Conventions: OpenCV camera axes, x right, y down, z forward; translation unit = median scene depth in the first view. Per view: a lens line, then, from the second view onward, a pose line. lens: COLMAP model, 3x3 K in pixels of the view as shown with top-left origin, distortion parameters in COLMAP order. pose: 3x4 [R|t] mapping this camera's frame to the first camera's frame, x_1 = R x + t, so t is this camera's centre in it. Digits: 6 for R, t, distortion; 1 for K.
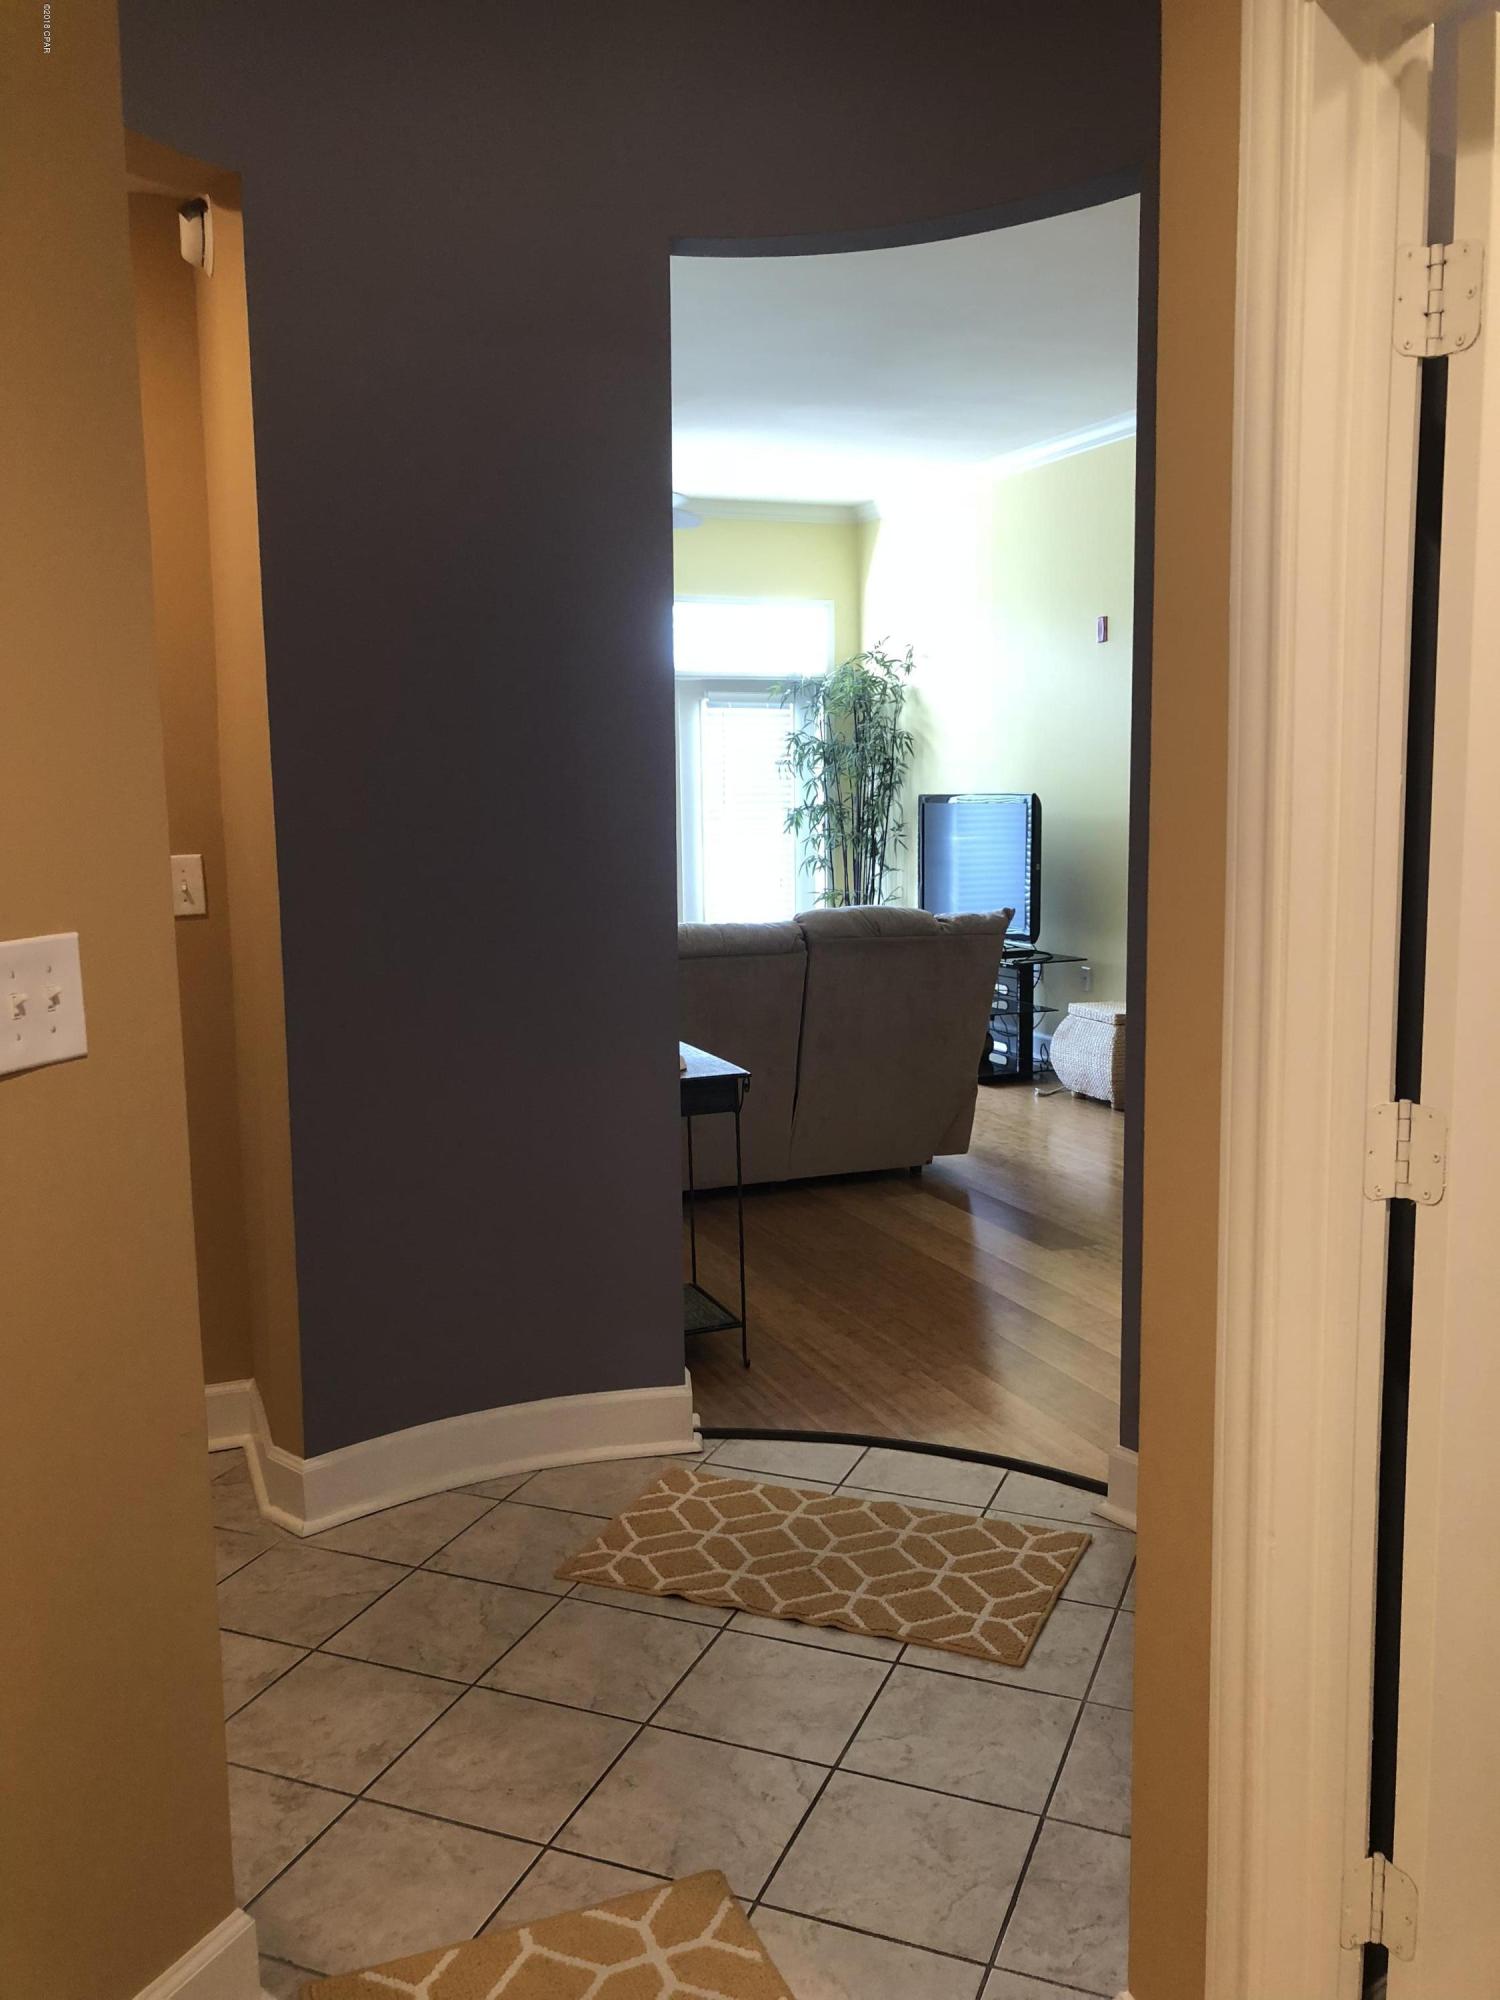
lens RADIAL K [[1663.4, 0, 742.7], [0, 1663.4, 986.5], [0, 0, 1]] dist [0.046359, -0.049002]
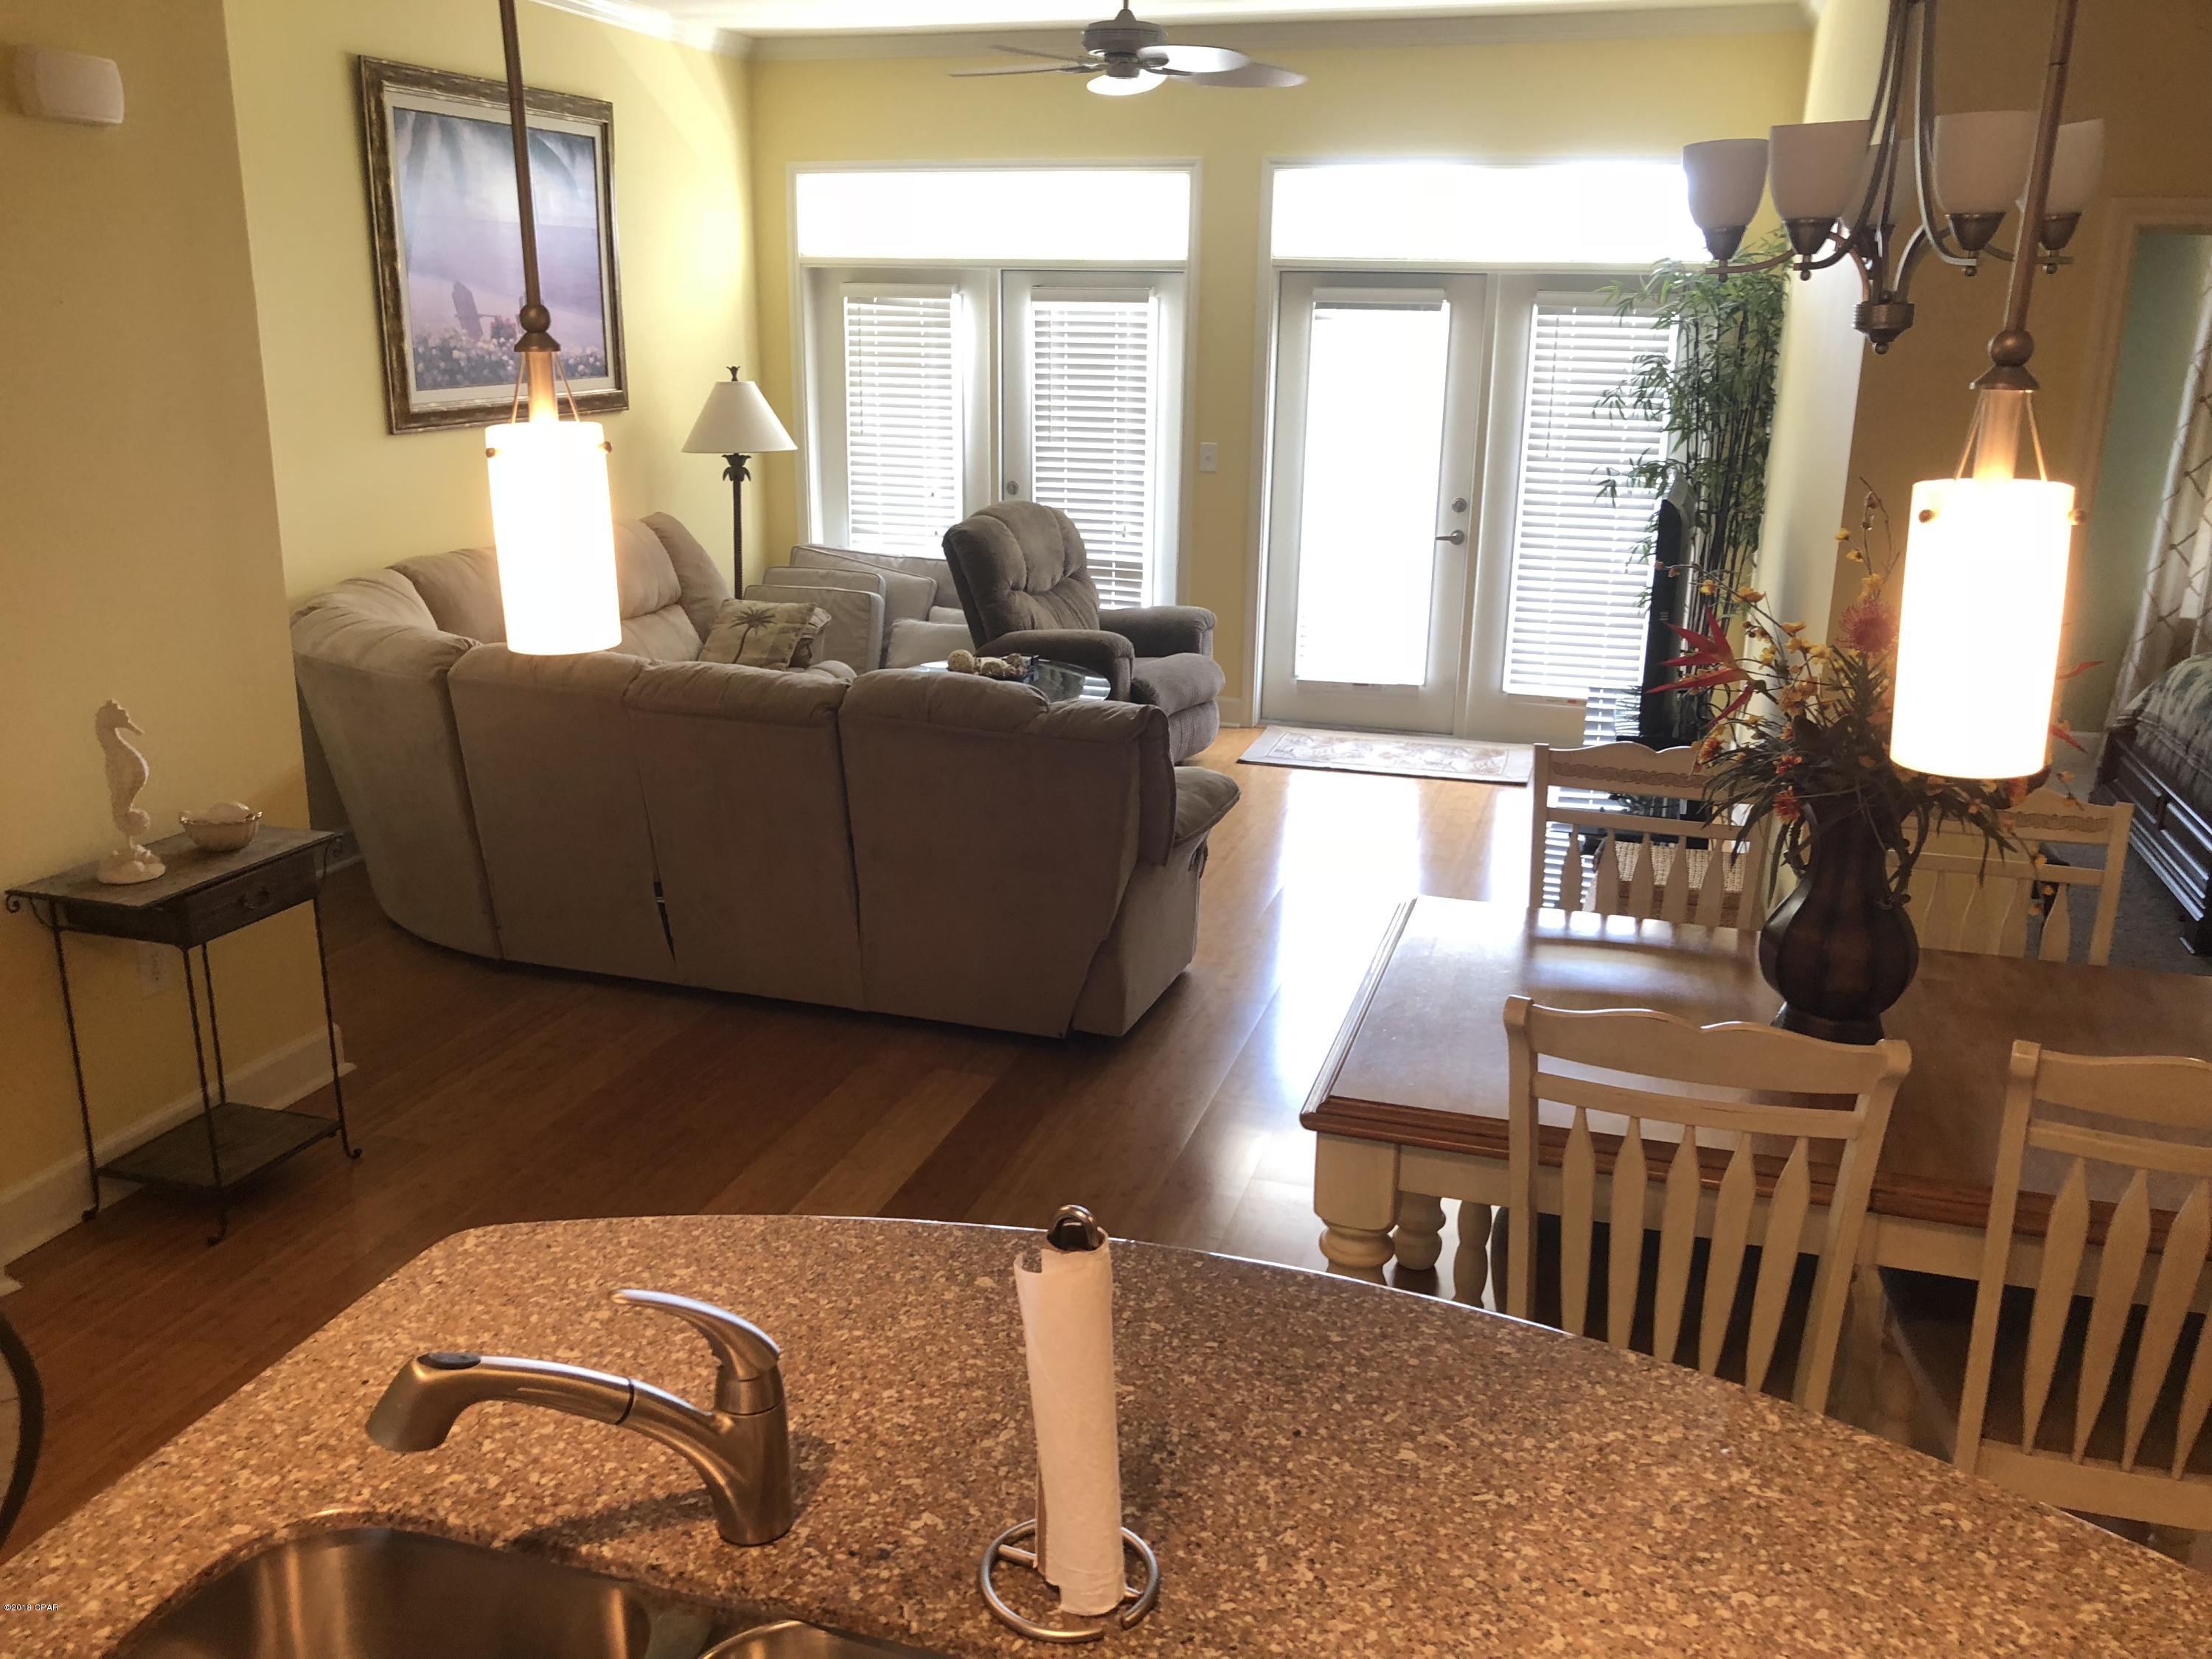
lens RADIAL K [[1839.7, 0, 1064.7], [0, 1839.7, 854.2], [0, 0, 1]] dist [0.046359, -0.049002]
pose [[0.762861, 0.209709, -0.611609, 0.644434], [-0.106001, 0.973705, 0.201649, -0.144067], [0.637814, -0.088999, 0.765031, 0.440813]]
